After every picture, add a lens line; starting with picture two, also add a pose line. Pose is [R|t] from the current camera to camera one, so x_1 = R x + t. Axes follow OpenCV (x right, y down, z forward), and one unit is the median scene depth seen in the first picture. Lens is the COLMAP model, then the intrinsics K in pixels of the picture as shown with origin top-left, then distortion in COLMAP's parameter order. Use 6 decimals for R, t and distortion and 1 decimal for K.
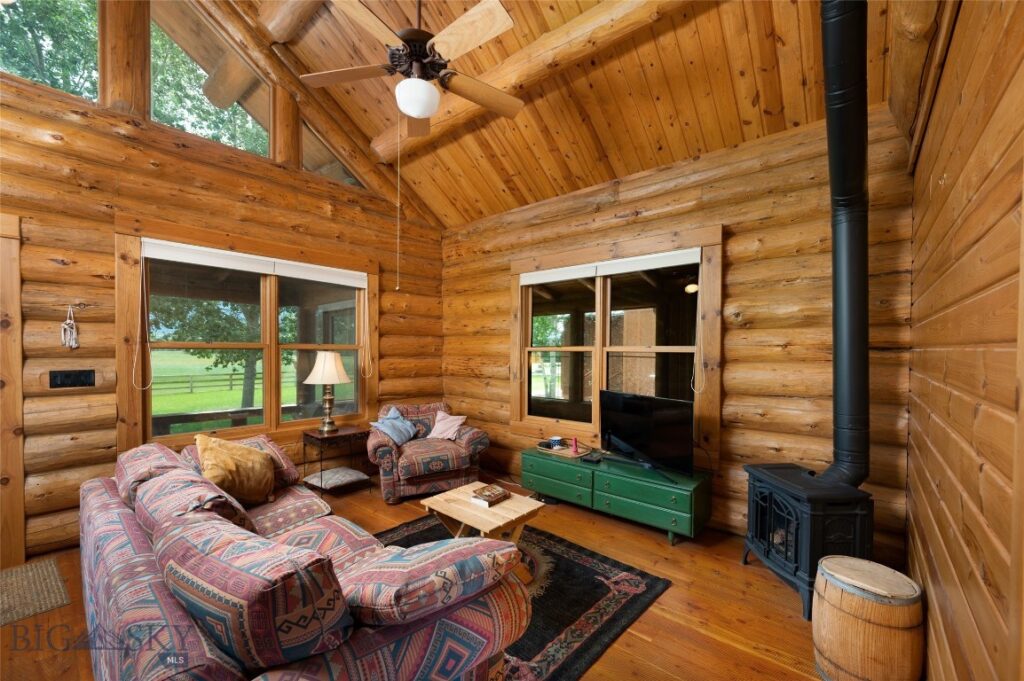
lens RADIAL K [[412.5, 0, 511.7], [0, 412.5, 355.2], [0, 0, 1]] dist [-0.000352, -0.000029]
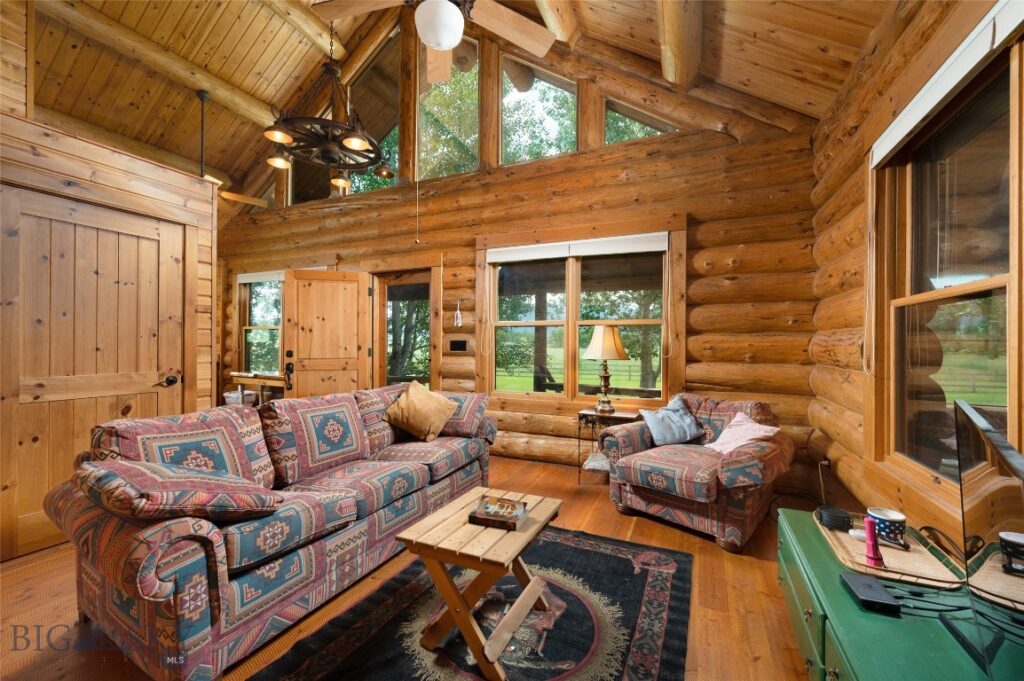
lens RADIAL K [[408.8, 0, 512.0], [0, 408.8, 340.5], [0, 0, 1]] dist [-0.000659, -0.000040]
pose [[0.284649, -0.014145, -0.958528, 0.334624], [-0.014670, 0.999710, -0.019109, 0.039207], [0.958520, 0.019501, 0.284359, 0.460628]]
